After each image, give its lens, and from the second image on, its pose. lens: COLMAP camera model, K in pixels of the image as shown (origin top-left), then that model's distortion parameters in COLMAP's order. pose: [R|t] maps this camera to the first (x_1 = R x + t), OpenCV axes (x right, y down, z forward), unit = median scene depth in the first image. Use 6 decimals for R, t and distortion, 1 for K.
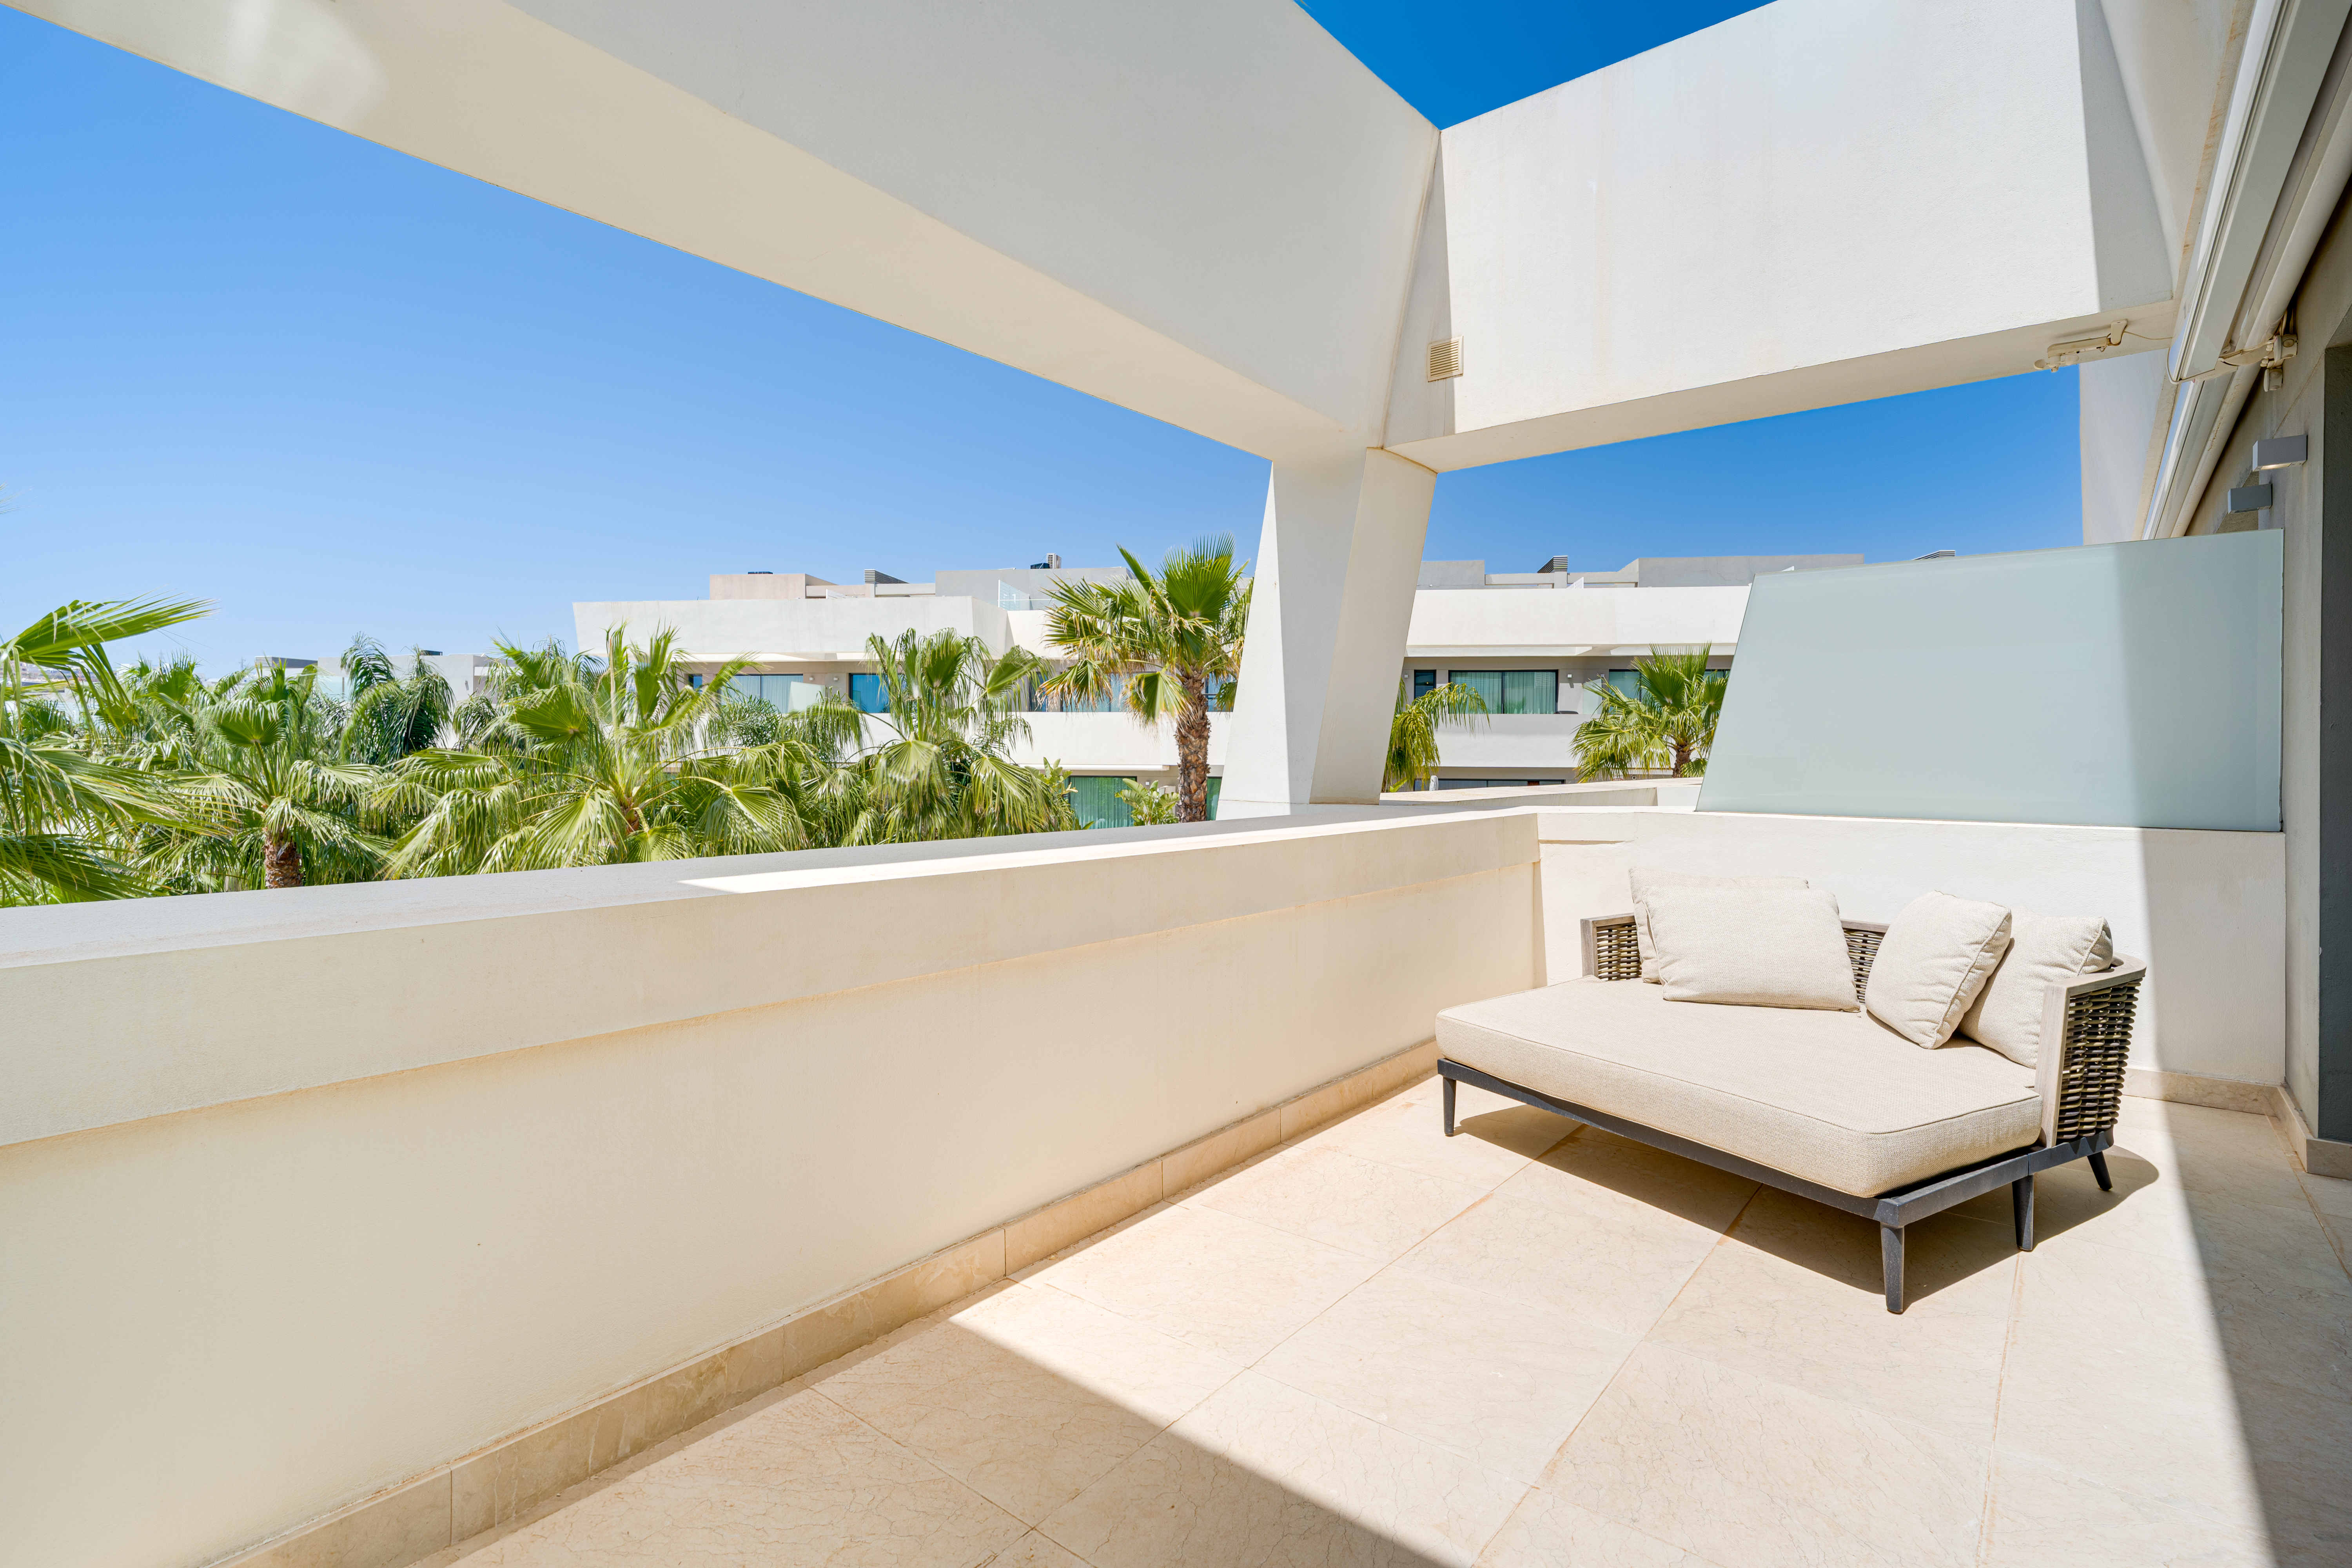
lens RADIAL K [[1110.7, 0, 1167.6], [0, 1110.7, 770.3], [0, 0, 1]] dist [-0.014972, 0.008414]
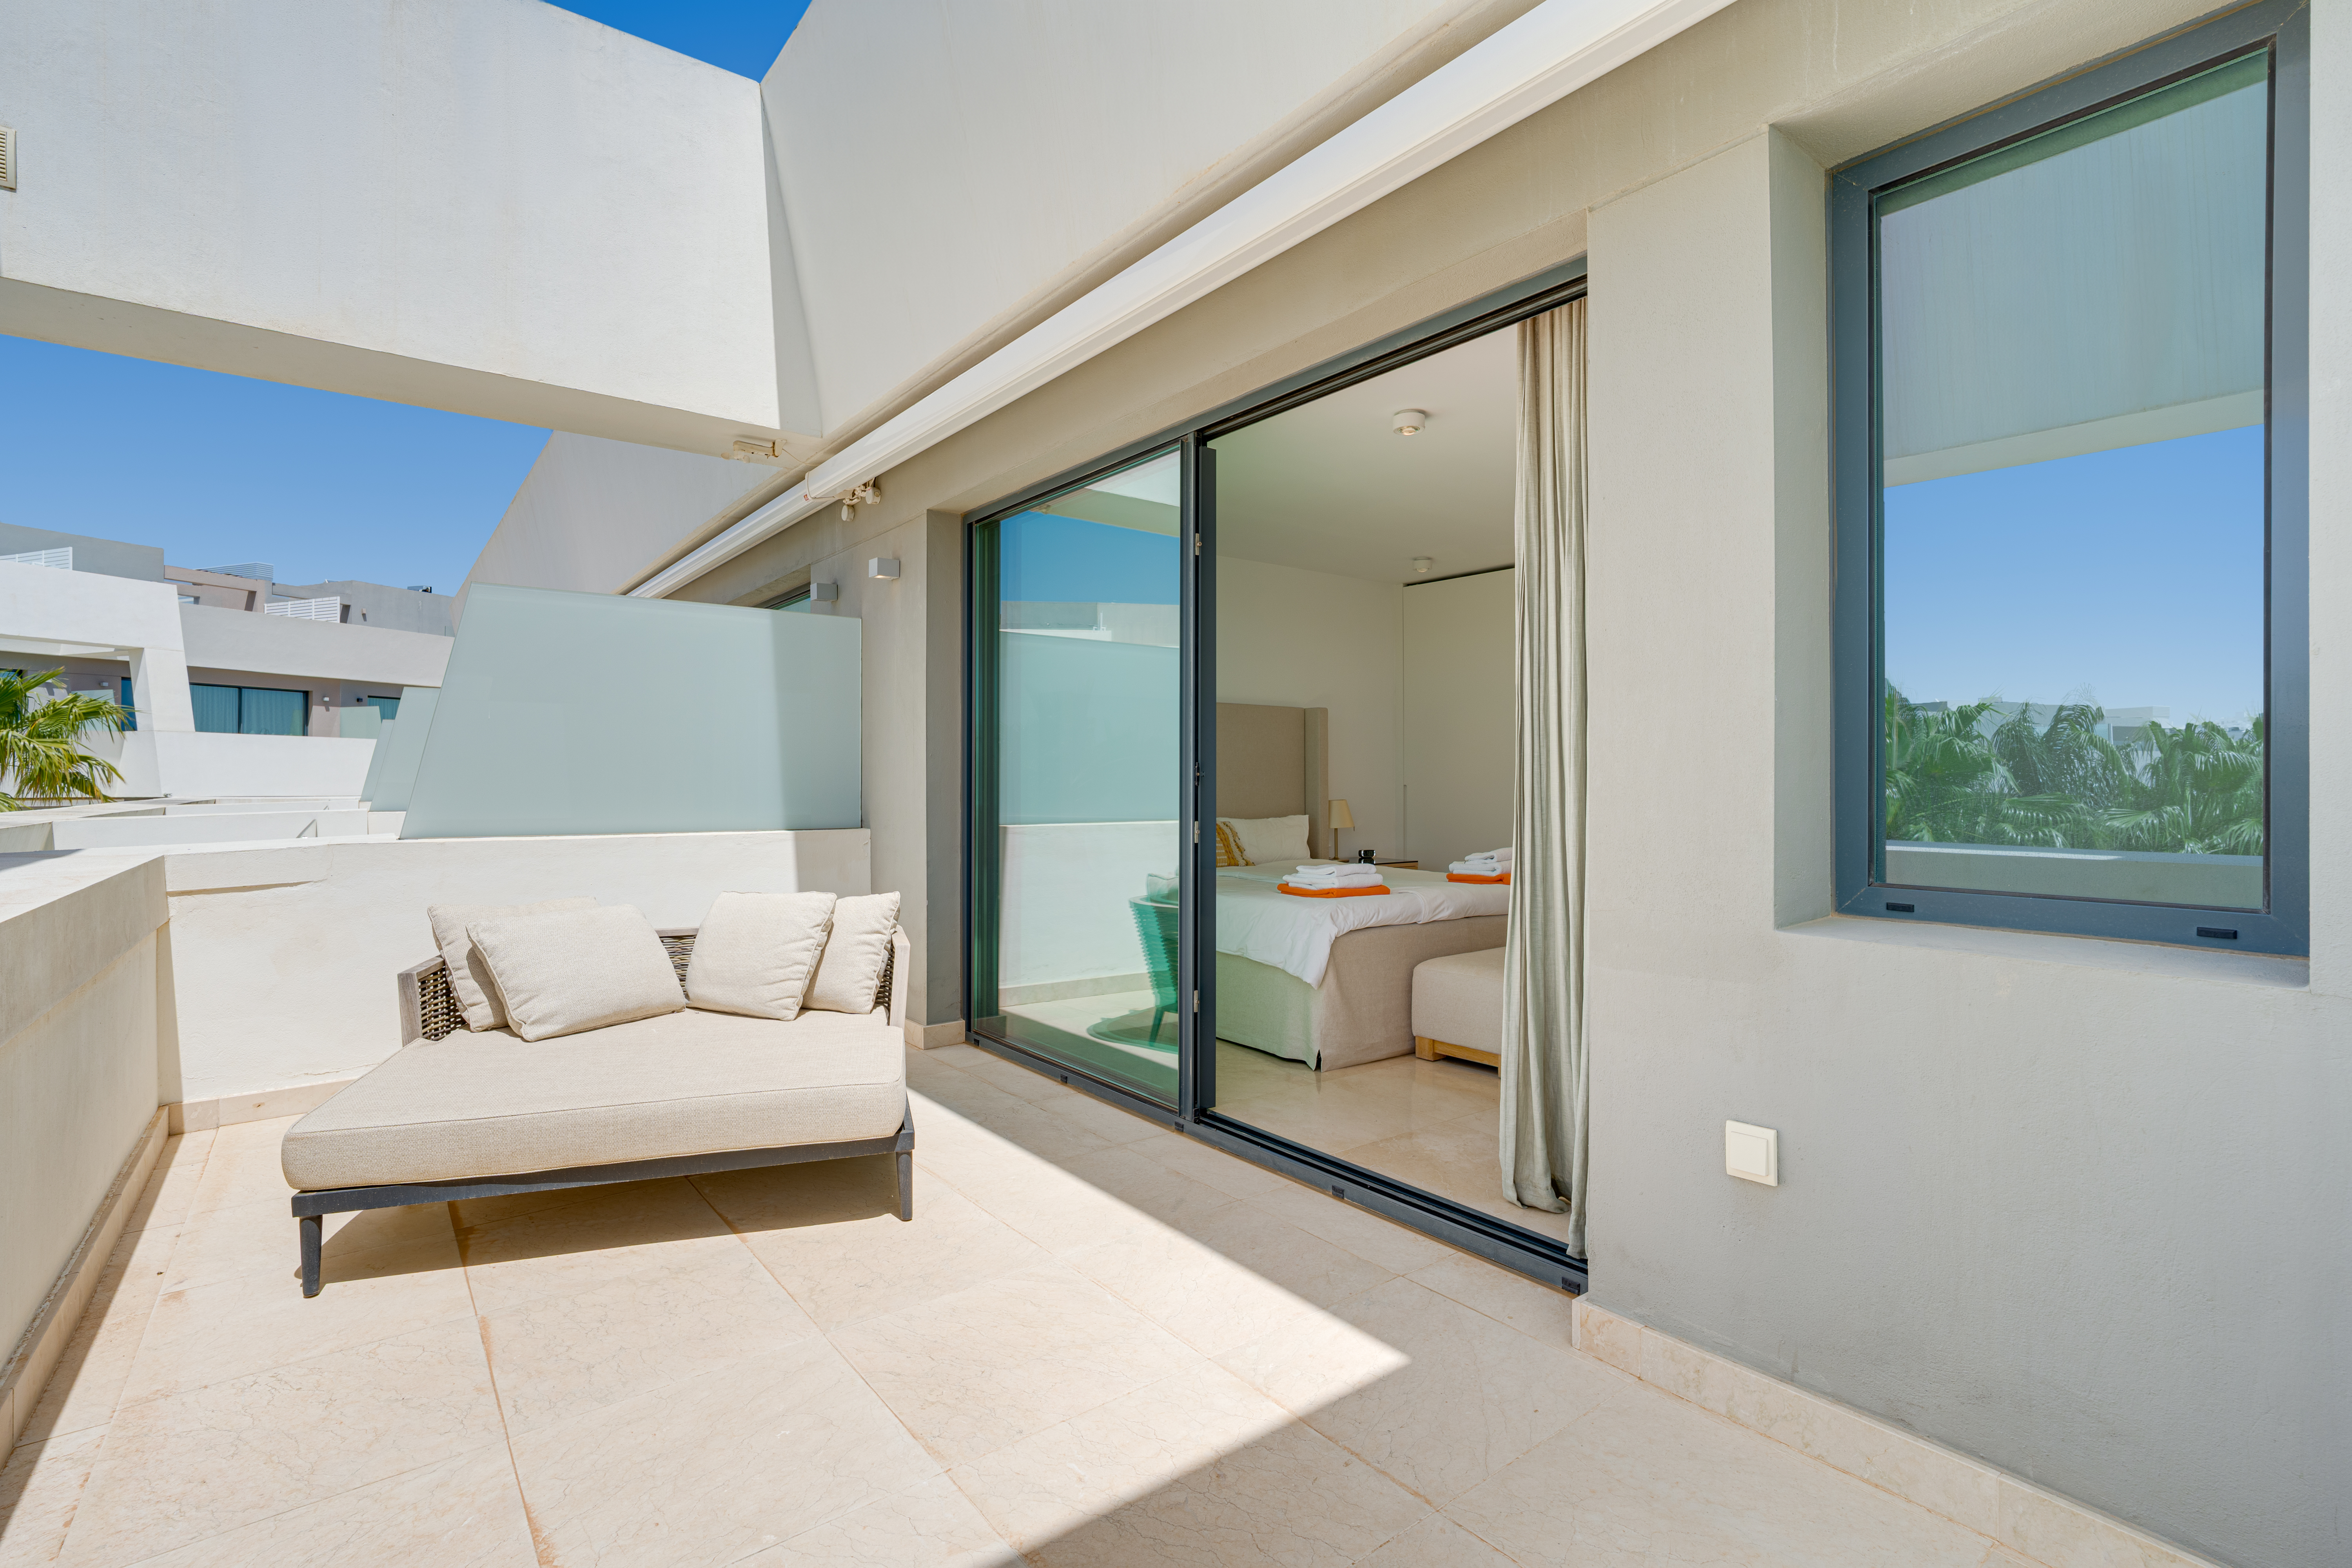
lens RADIAL K [[1110.7, 0, 1173.1], [0, 1110.7, 785.5], [0, 0, 1]] dist [-0.014972, 0.008414]
pose [[0.221451, -0.005326, 0.975157, -0.330732], [0.016275, 0.999866, 0.001765, 0.004008], [-0.975036, 0.015480, 0.221508, 0.290815]]
